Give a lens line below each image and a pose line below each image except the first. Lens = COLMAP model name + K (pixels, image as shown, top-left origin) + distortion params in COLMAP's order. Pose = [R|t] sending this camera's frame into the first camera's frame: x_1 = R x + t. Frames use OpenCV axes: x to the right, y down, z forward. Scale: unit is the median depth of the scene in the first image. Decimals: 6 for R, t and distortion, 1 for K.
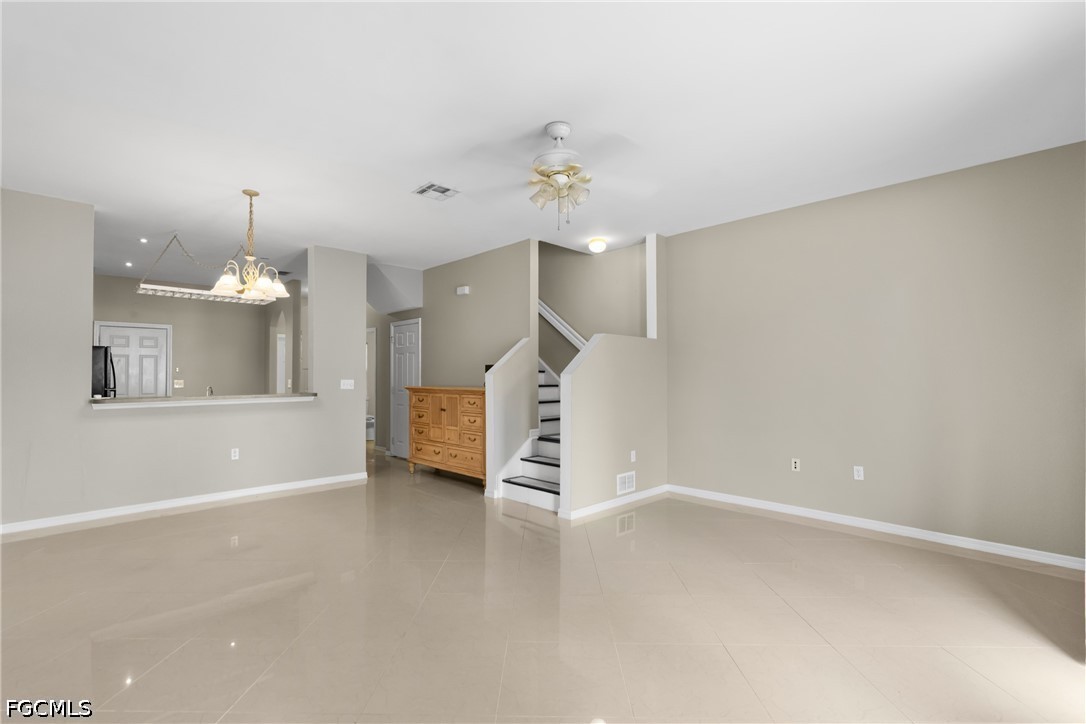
lens RADIAL K [[484.0, 0, 543.9], [0, 484.0, 368.2], [0, 0, 1]] dist [-0.016093, -0.000178]
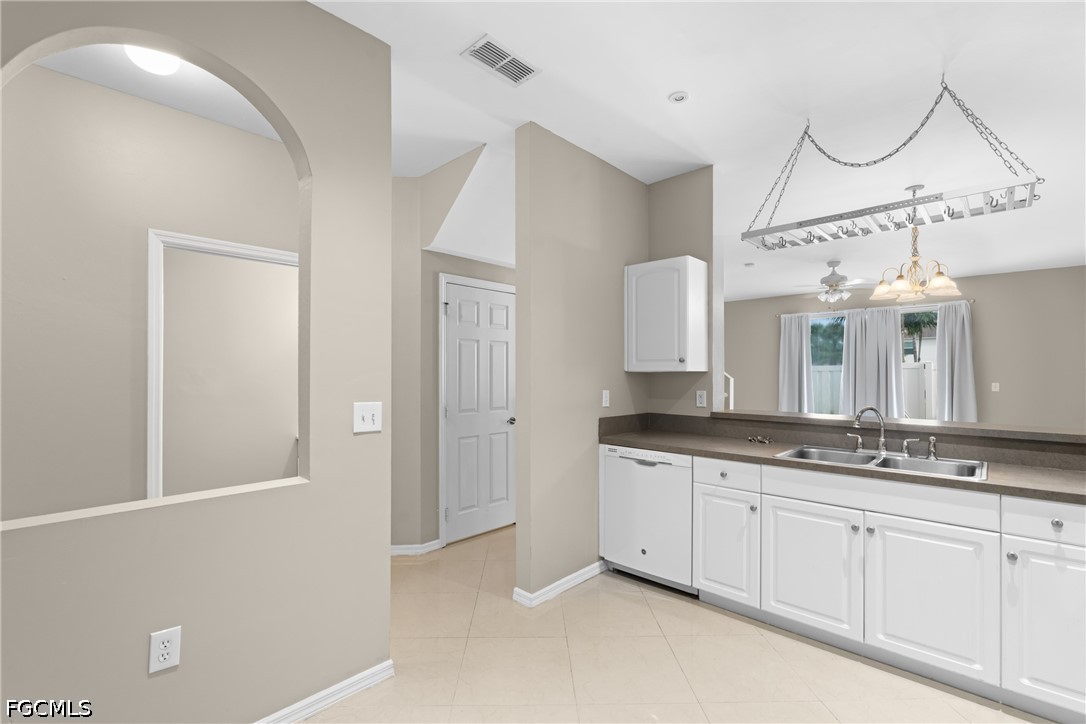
lens RADIAL K [[481.4, 0, 541.1], [0, 481.4, 365.8], [0, 0, 1]] dist [-0.000331, -0.000128]
pose [[-0.023529, 0.018182, 0.999558, -1.051665], [-0.017614, 0.999672, -0.018599, 0.009357], [-0.999568, -0.018044, -0.023201, 1.190431]]
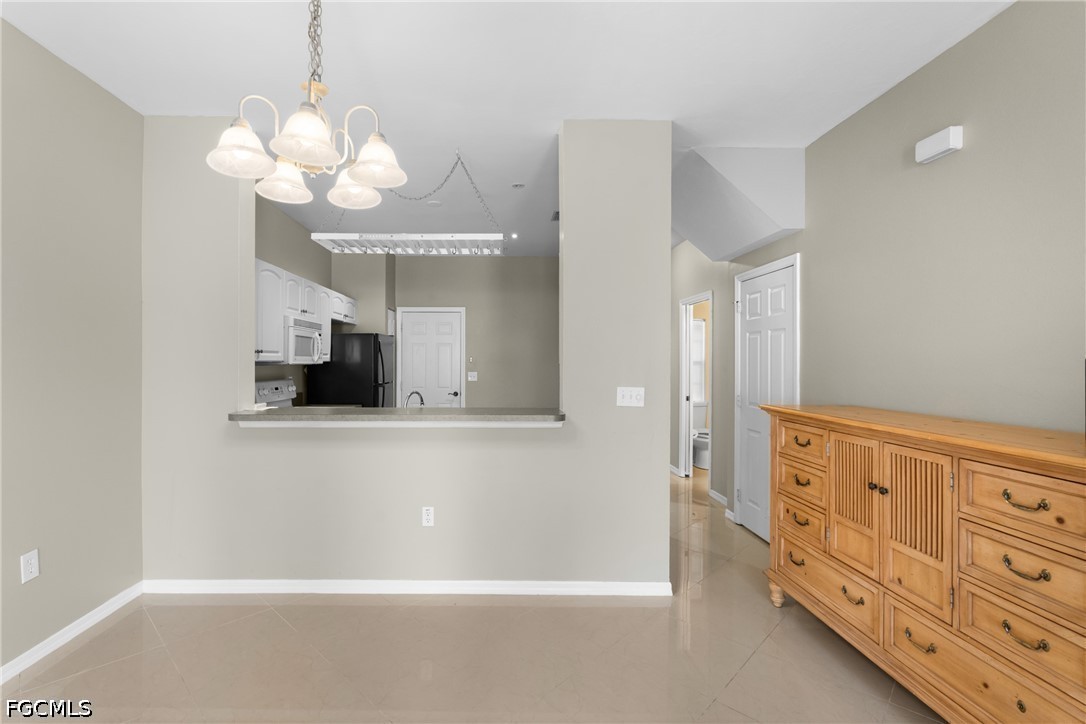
lens RADIAL K [[494.1, 0, 500.3], [0, 494.1, 359.0], [0, 0, 1]] dist [-0.001207, -0.000285]
pose [[0.709236, 0.005038, -0.704954, -0.148839], [0.003868, 0.999932, 0.011038, -0.010322], [0.704961, -0.010555, 0.709168, 0.552091]]
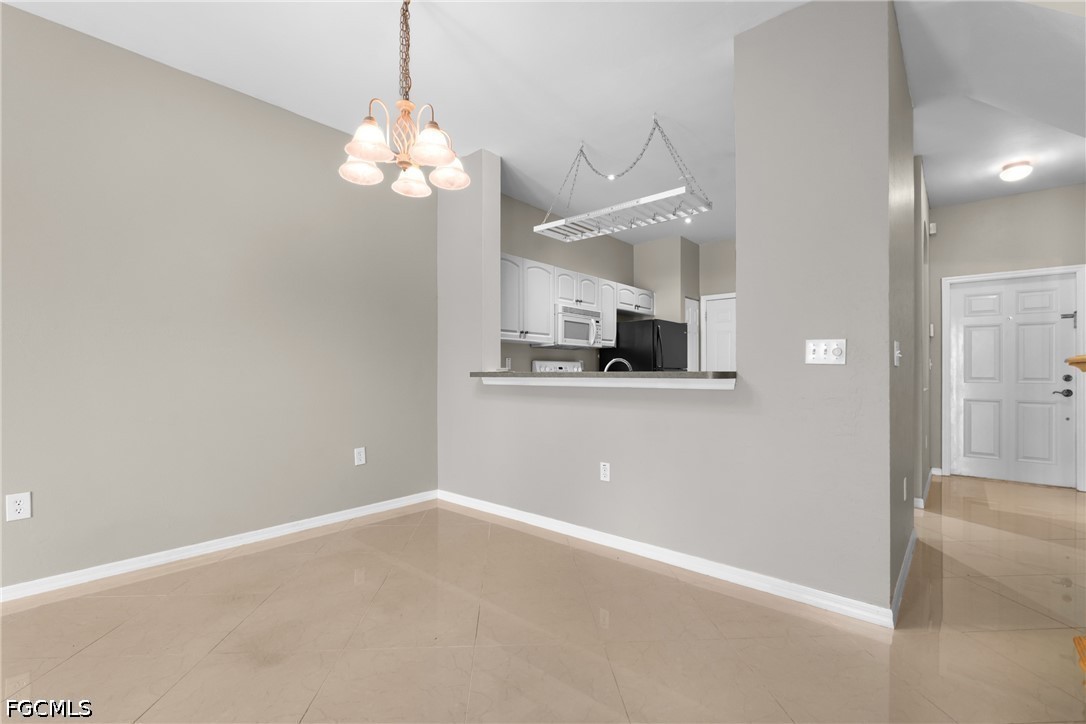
lens RADIAL K [[481.4, 0, 541.1], [0, 481.4, 365.8], [0, 0, 1]] dist [-0.000331, -0.000128]
pose [[0.075089, -0.007678, -0.997147, -0.050203], [0.011937, 0.999906, -0.006801, 0.043937], [0.997105, -0.011392, 0.075173, 0.745615]]
